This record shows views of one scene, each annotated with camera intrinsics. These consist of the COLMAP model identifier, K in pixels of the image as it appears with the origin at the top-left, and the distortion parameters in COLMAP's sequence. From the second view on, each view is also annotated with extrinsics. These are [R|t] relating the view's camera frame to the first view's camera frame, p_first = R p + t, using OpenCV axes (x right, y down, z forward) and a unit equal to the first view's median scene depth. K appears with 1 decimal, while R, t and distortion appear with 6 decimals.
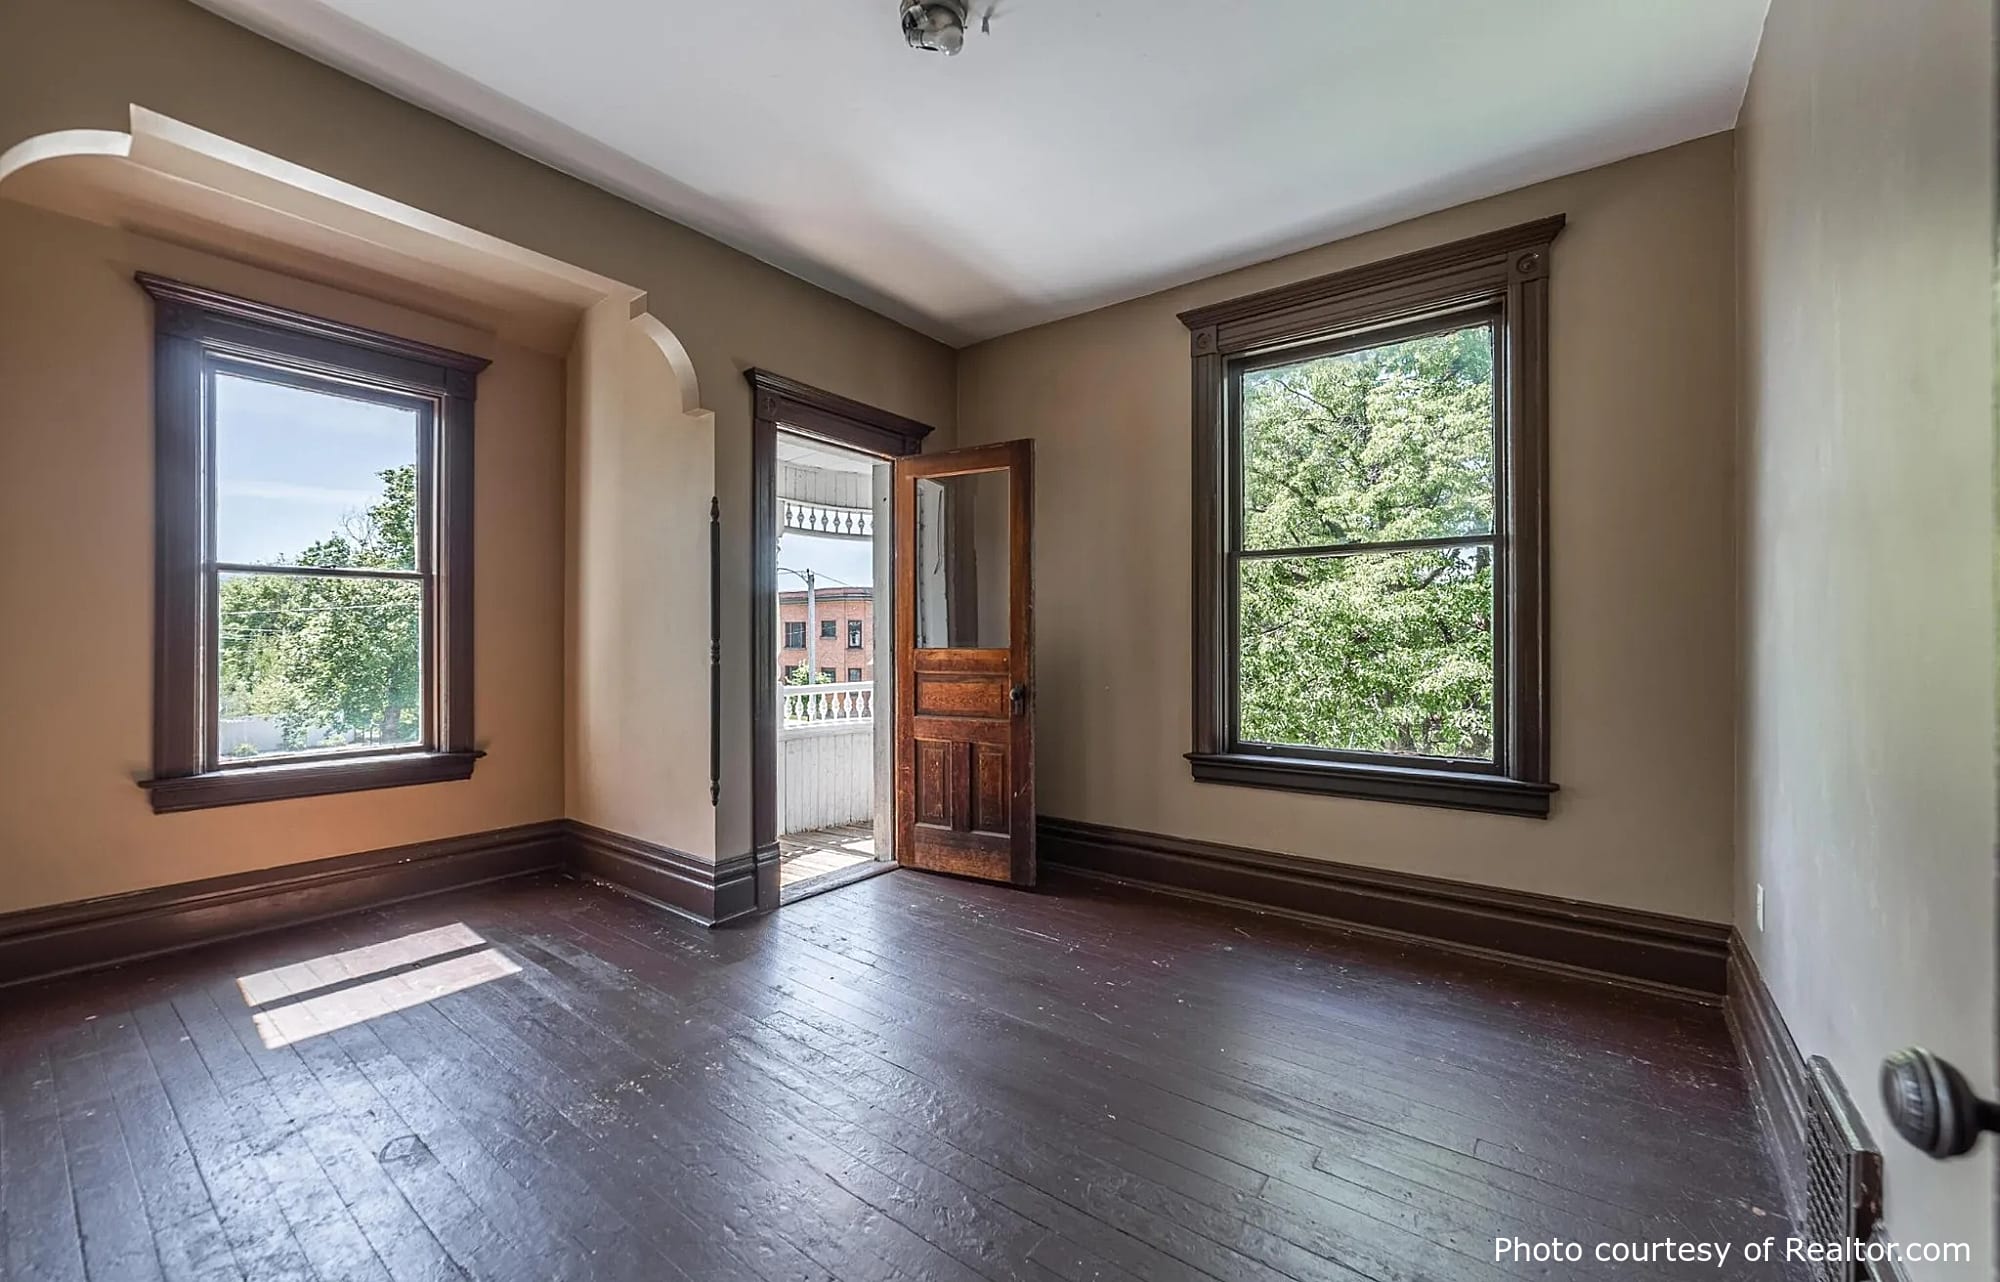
lens RADIAL K [[787.8, 0, 1004.7], [0, 787.8, 659.3], [0, 0, 1]] dist [-0.008156, 0.000359]
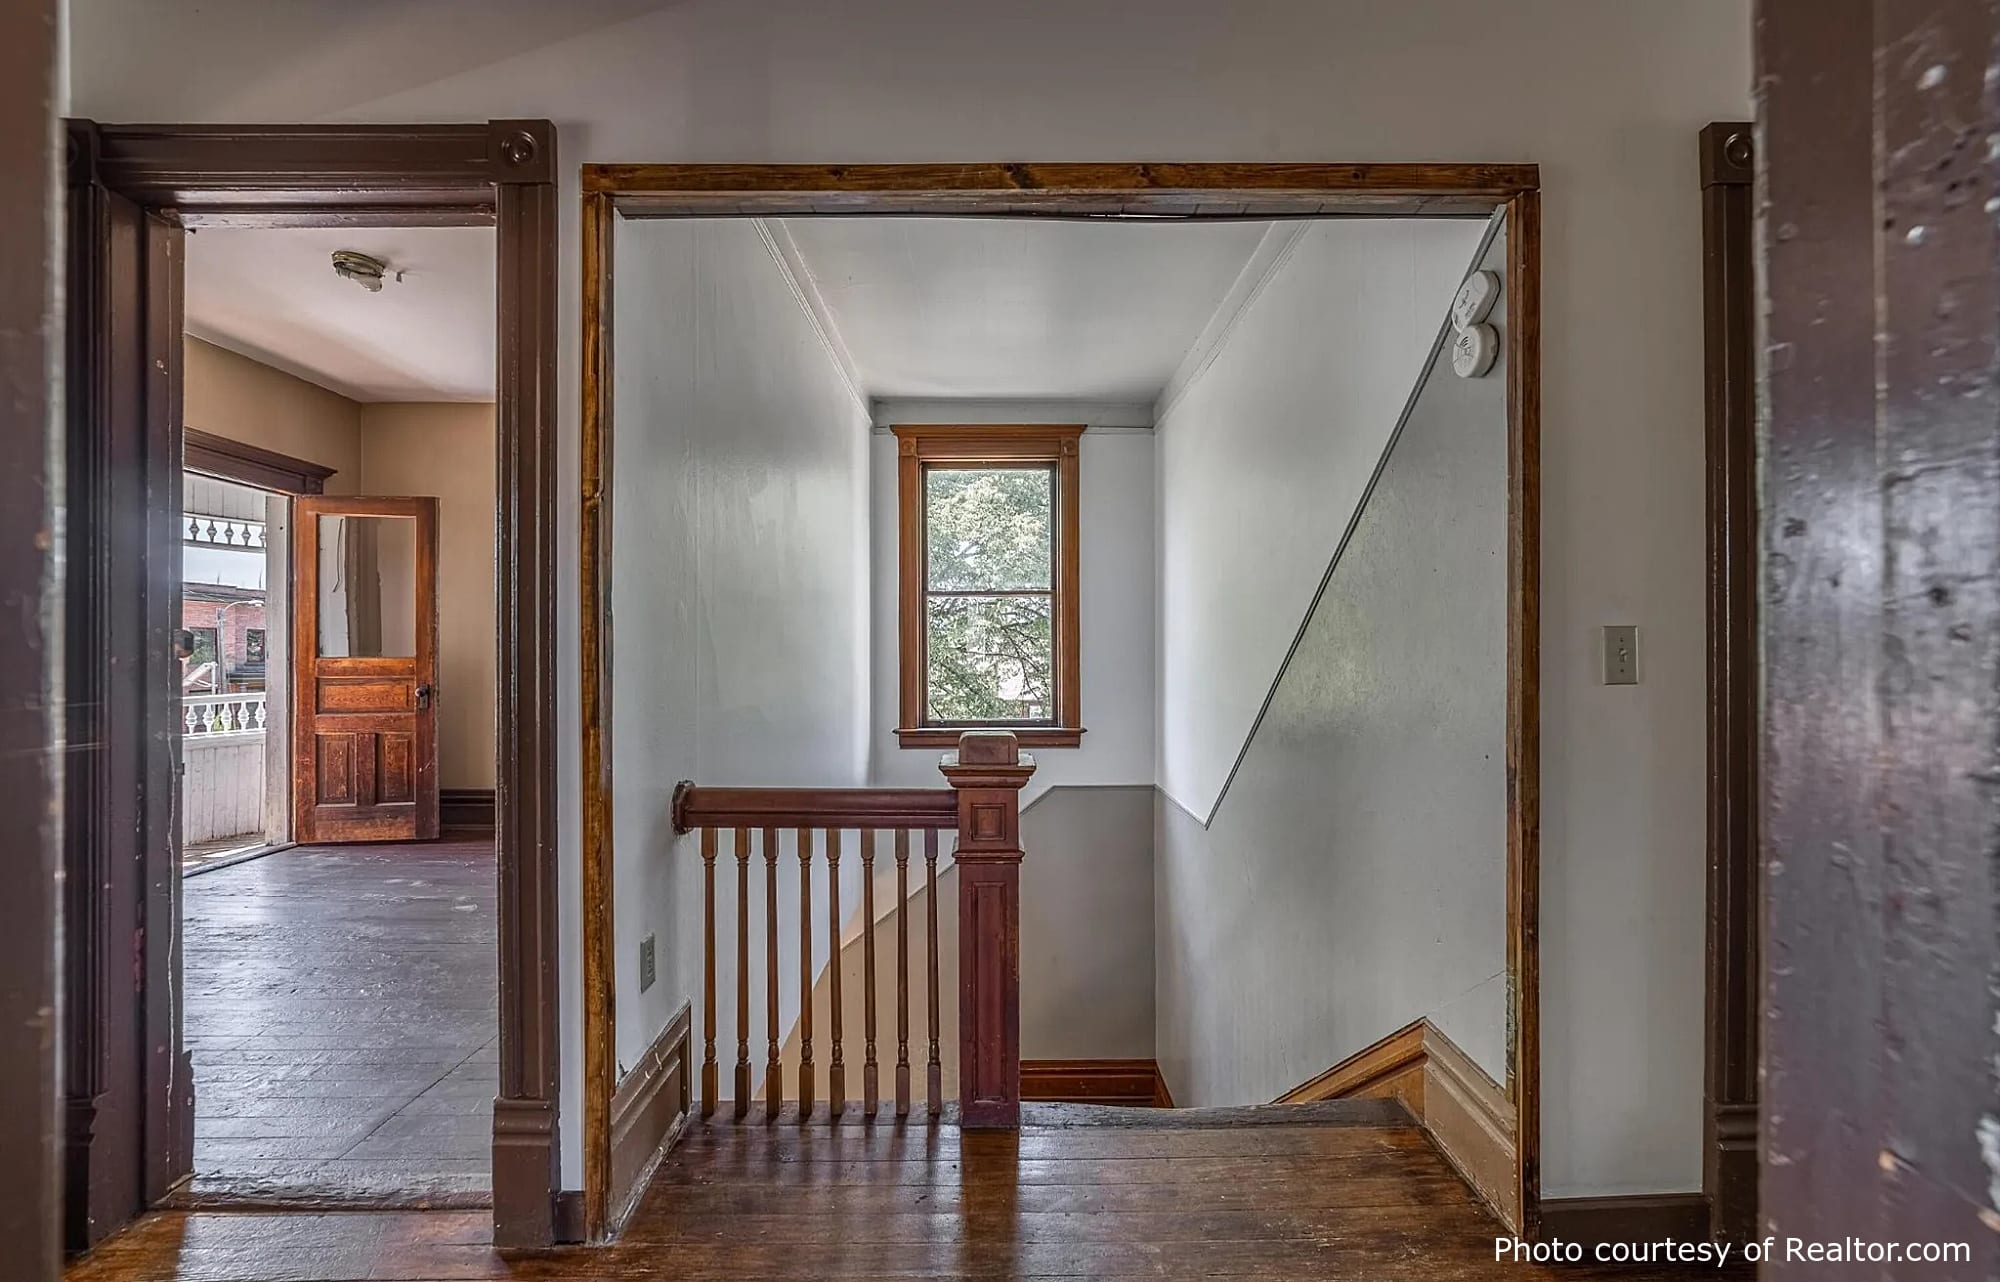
lens RADIAL K [[787.8, 0, 1004.7], [0, 787.8, 659.3], [0, 0, 1]] dist [-0.008156, 0.000359]
pose [[0.796740, 0.003343, 0.604313, -0.000652], [0.009444, 0.999794, -0.017982, 0.020081], [-0.604249, 0.020033, 0.796544, -0.578109]]
